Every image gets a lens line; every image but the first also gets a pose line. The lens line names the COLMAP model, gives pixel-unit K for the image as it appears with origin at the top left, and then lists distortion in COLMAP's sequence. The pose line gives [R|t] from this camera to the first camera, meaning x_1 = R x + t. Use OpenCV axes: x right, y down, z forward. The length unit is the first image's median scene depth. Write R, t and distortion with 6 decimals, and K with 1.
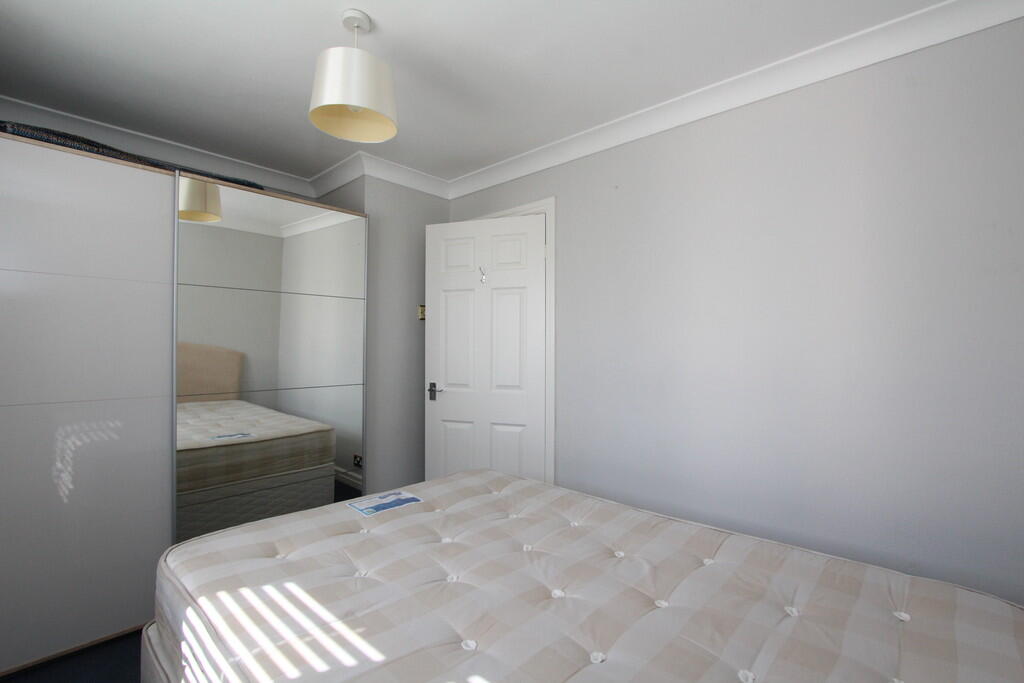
lens RADIAL K [[475.2, 0, 512.0], [0, 475.2, 341.5], [0, 0, 1]] dist [0.000461, 0.000024]
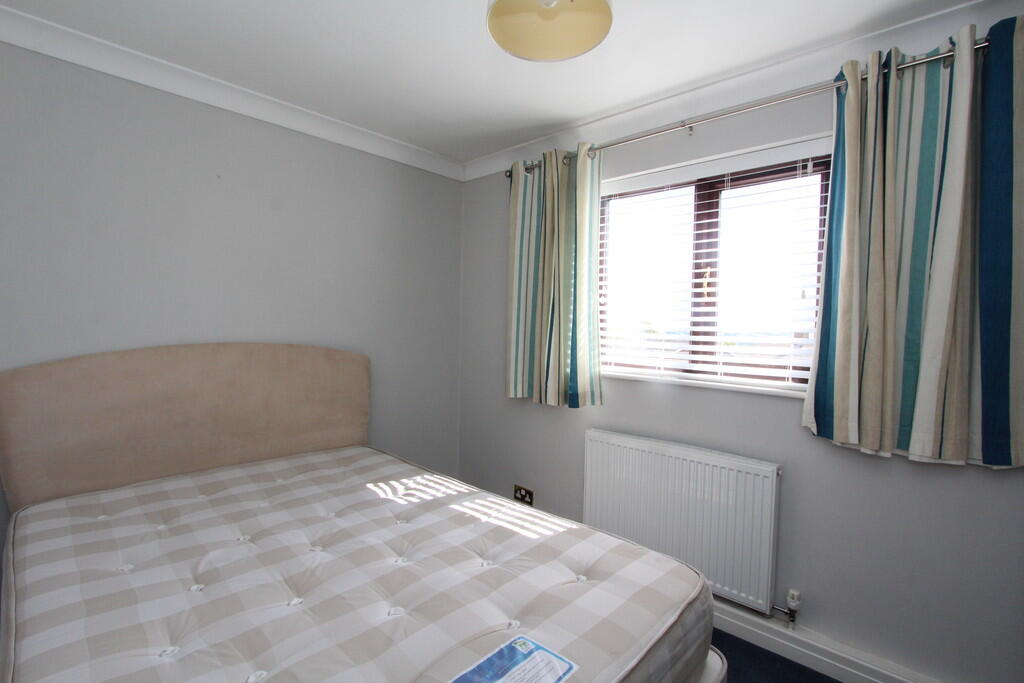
lens RADIAL K [[475.2, 0, 512.0], [0, 475.2, 341.5], [0, 0, 1]] dist [0.000461, 0.000024]
pose [[-0.999399, -0.033887, 0.007341, -0.394460], [-0.033732, 0.999223, 0.020365, -0.031012], [-0.008025, 0.020105, -0.999766, 2.227929]]
